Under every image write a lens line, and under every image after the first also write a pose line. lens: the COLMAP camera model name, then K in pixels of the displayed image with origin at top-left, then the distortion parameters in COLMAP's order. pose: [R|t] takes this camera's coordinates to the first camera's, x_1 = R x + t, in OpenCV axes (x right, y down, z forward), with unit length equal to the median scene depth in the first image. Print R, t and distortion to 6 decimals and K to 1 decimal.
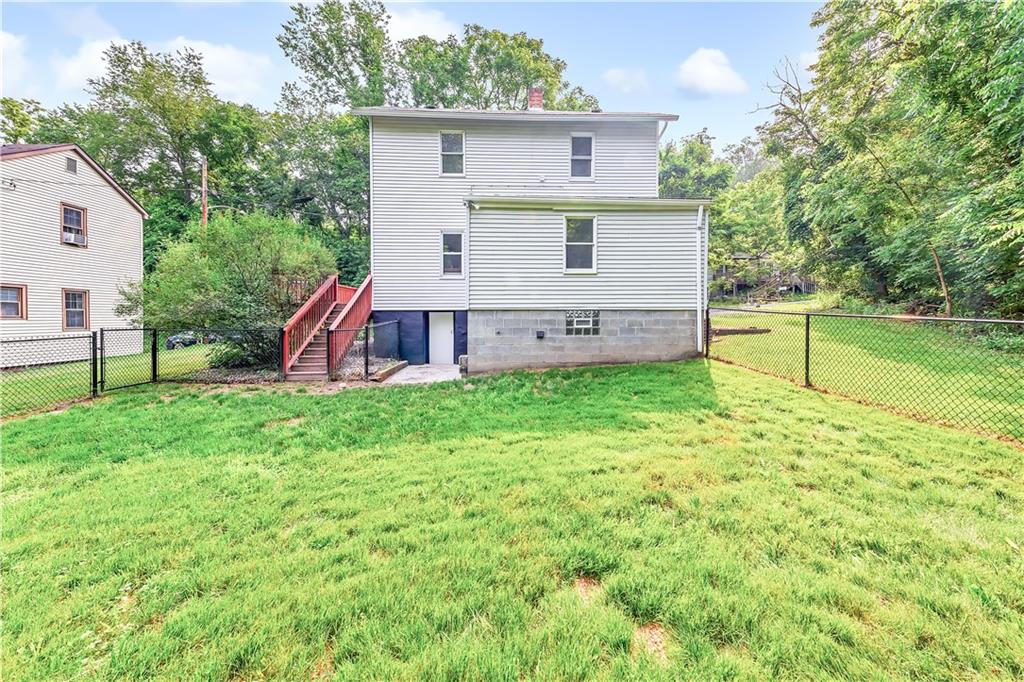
lens RADIAL K [[356.7, 0, 512.4], [0, 356.7, 325.3], [0, 0, 1]] dist [0.005549, -0.000087]
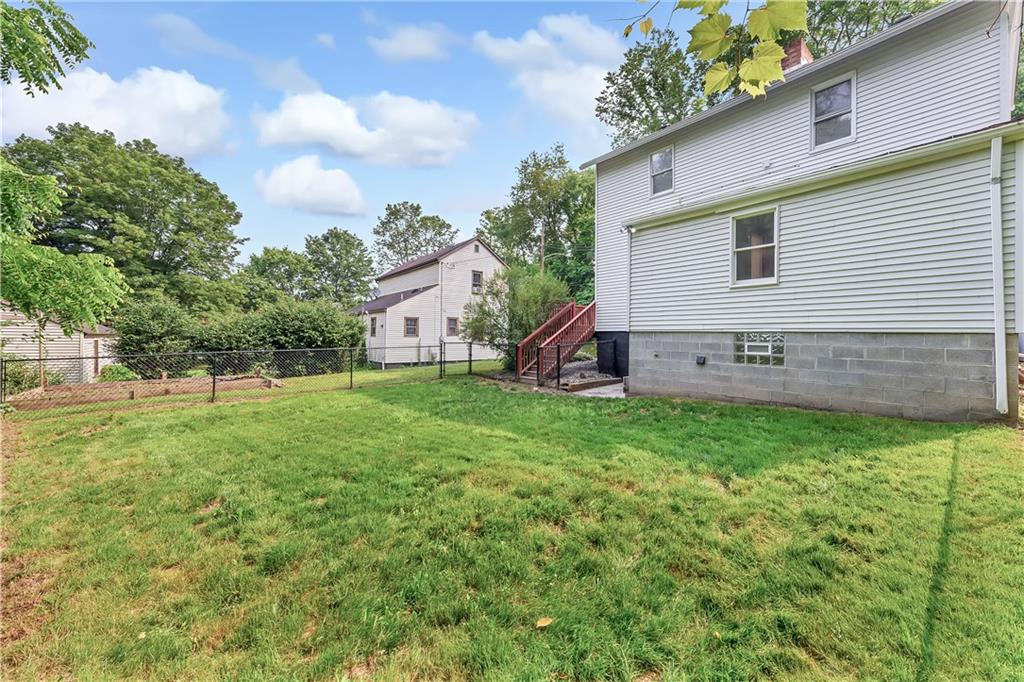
lens RADIAL K [[354.2, 0, 512.0], [0, 354.2, 341.0], [0, 0, 1]] dist [-0.000680, -0.000054]
pose [[0.631341, 0.022258, -0.775186, 0.451501], [-0.030105, 0.999538, 0.004181, -0.010873], [0.774921, 0.020698, 0.631719, 0.099322]]
